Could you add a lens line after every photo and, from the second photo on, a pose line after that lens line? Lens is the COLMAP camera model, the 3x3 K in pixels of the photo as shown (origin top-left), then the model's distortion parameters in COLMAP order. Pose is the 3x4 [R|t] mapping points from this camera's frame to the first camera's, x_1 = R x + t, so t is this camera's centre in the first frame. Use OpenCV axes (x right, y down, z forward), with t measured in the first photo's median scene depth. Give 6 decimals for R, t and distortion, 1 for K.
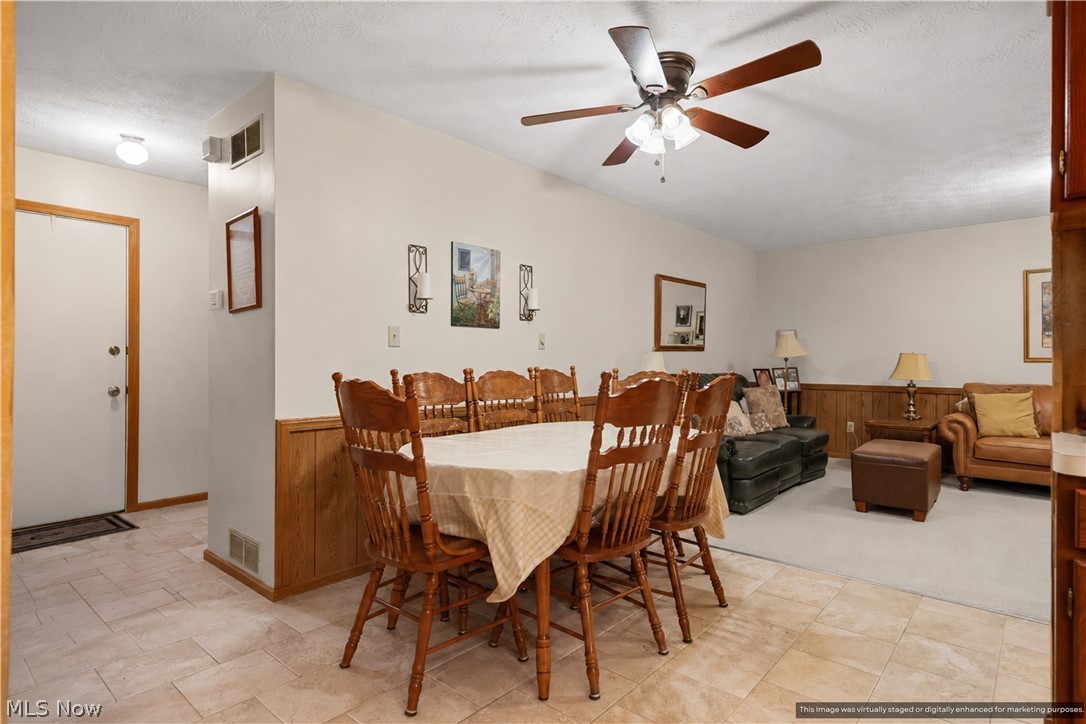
lens RADIAL K [[557.4, 0, 543.0], [0, 557.4, 362.0], [0, 0, 1]] dist [0.002179, 0.000173]
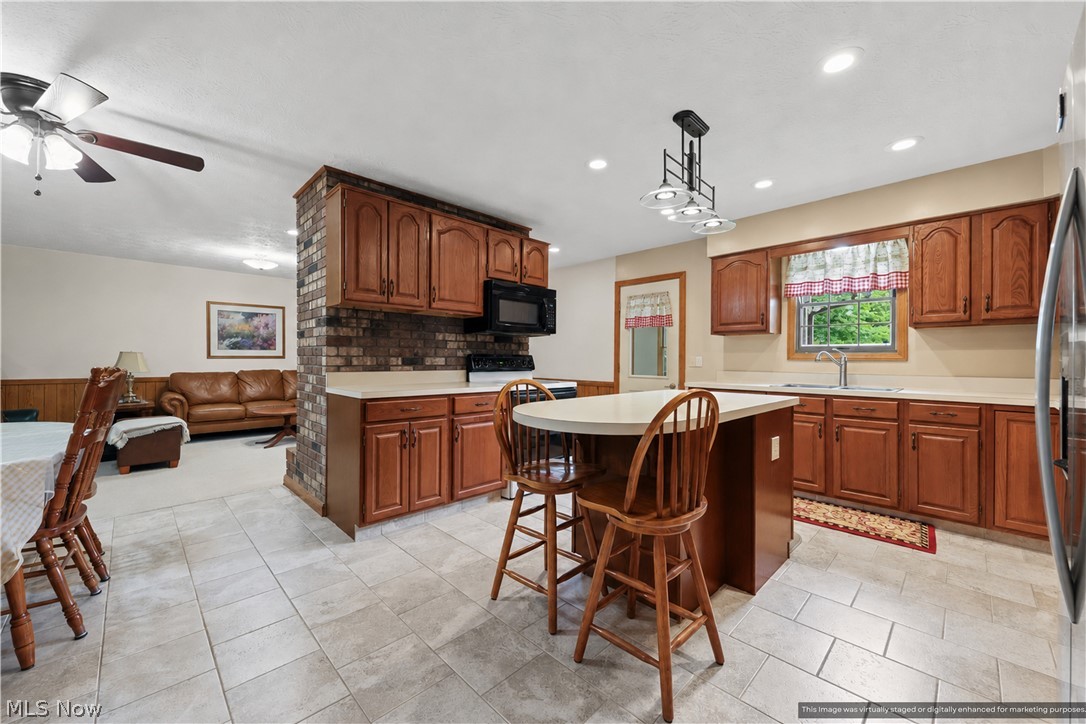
lens RADIAL K [[420.6, 0, 543.0], [0, 420.6, 362.0], [0, 0, 1]] dist [0.000953, 0.000046]
pose [[0.048422, -0.005745, 0.998810, -0.559224], [-0.005102, 0.999969, 0.005999, -0.005200], [-0.998814, -0.005386, 0.048391, -0.032720]]
